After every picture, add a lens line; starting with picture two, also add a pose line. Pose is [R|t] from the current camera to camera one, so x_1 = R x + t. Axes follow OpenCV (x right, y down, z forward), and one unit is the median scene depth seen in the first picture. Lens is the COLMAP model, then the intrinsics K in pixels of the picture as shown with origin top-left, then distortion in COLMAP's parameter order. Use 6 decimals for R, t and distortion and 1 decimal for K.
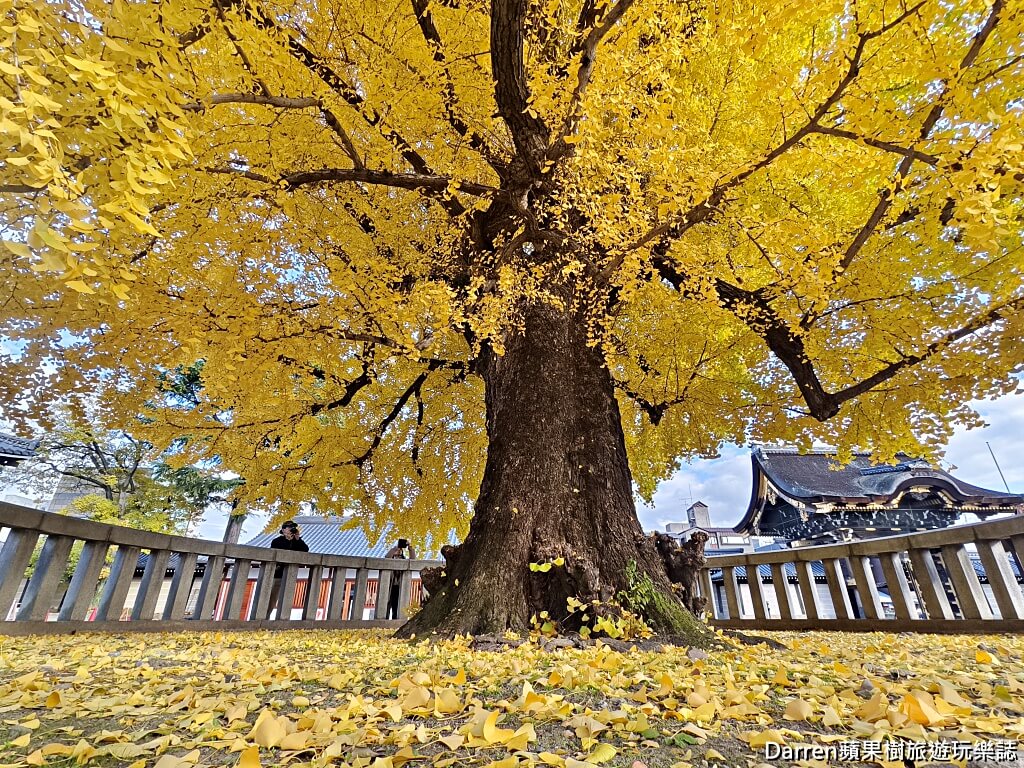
lens RADIAL K [[483.2, 0, 514.6], [0, 483.2, 389.5], [0, 0, 1]] dist [0.000945, -0.001564]
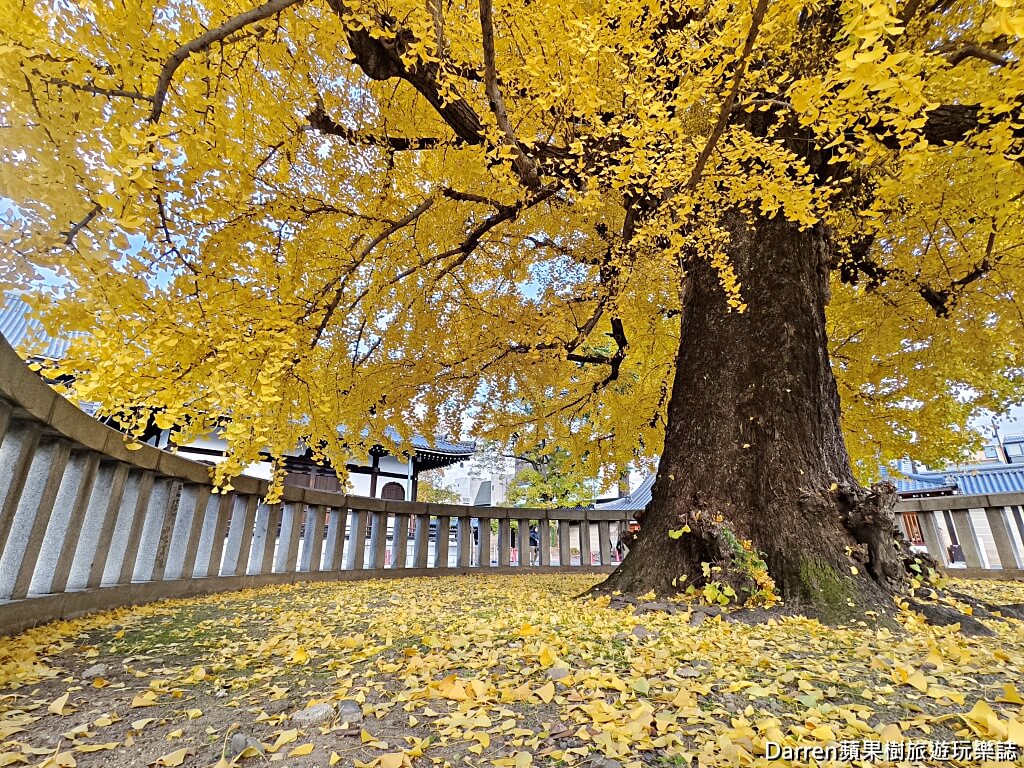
lens RADIAL K [[483.2, 0, 514.6], [0, 483.2, 389.5], [0, 0, 1]] dist [0.000945, -0.001564]
pose [[0.716639, -0.223200, -0.660765, 0.425347], [0.296330, 0.955085, -0.001232, -0.023757], [0.631361, -0.194921, 0.750592, 0.043107]]
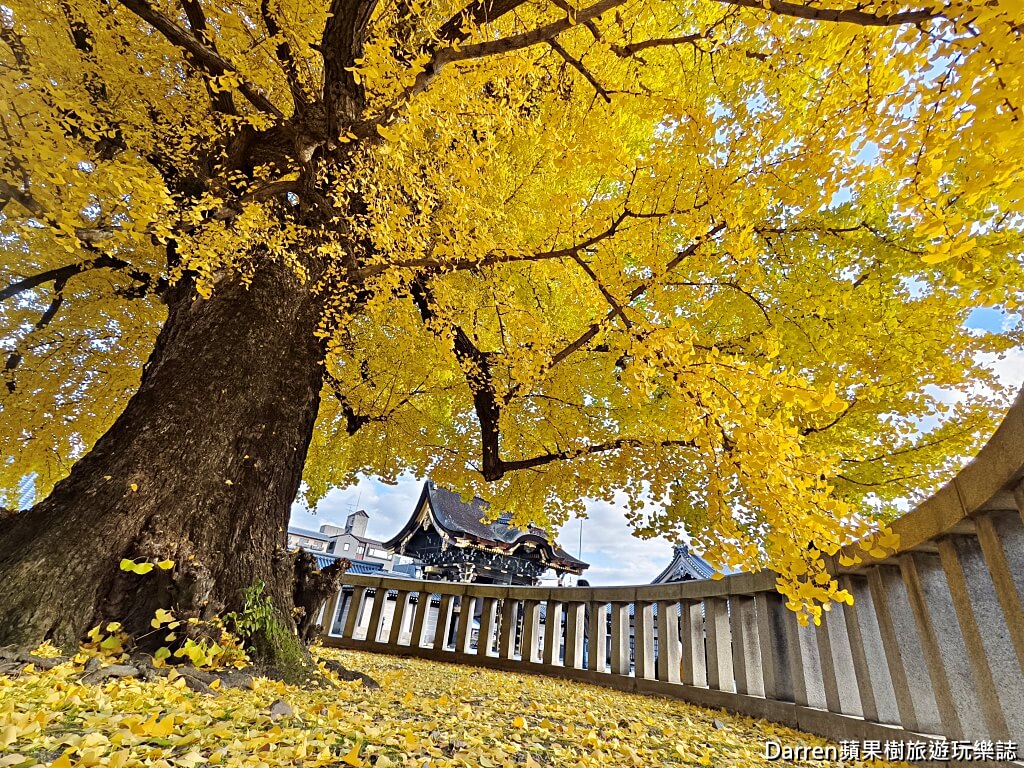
lens RADIAL K [[483.2, 0, 514.6], [0, 483.2, 389.5], [0, 0, 1]] dist [0.000945, -0.001564]
pose [[0.767418, 0.369755, 0.523785, 0.005396], [-0.366647, 0.923277, -0.114580, -0.029257], [-0.525965, -0.104114, 0.844109, 0.024421]]
